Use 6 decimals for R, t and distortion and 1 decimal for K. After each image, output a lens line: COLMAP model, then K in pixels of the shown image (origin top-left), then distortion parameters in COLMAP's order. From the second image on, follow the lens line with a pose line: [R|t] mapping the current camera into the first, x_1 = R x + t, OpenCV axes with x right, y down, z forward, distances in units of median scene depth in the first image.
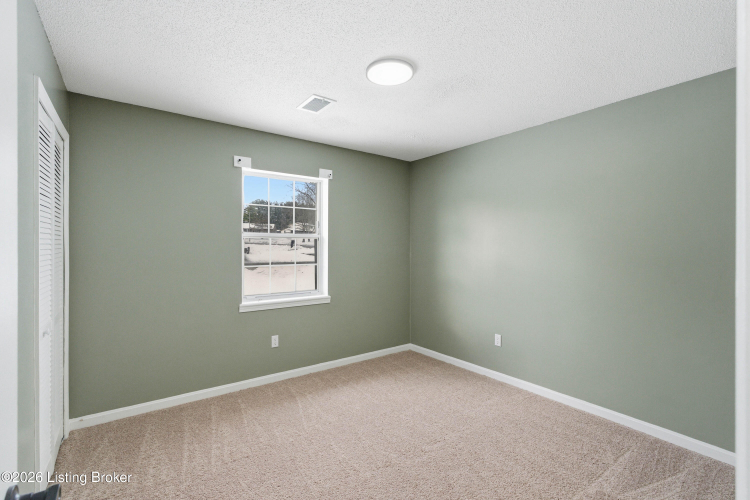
lens RADIAL K [[341.0, 0, 376.9], [0, 341.0, 251.8], [0, 0, 1]] dist [-0.000262, 0.003626]
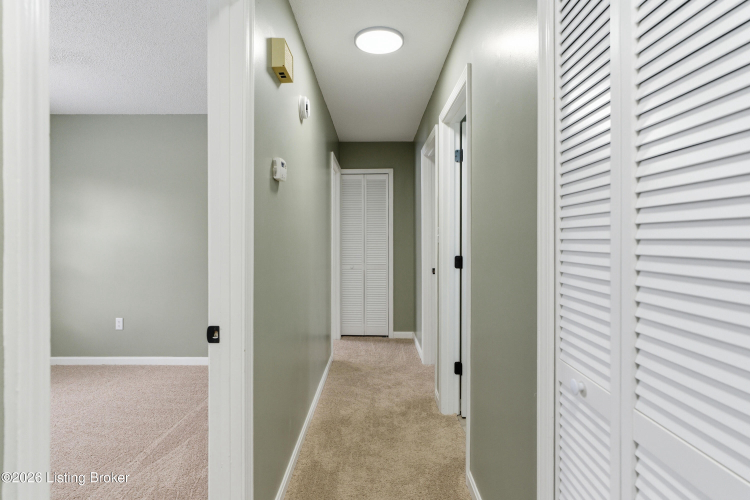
lens RADIAL K [[387.6, 0, 375.8], [0, 387.6, 246.4], [0, 0, 1]] dist [-0.004490, -0.000563]
pose [[0.603451, -0.004941, 0.797385, -0.091048], [0.000849, 0.999984, 0.005553, 0.037845], [-0.797400, -0.002674, 0.603445, -0.275584]]
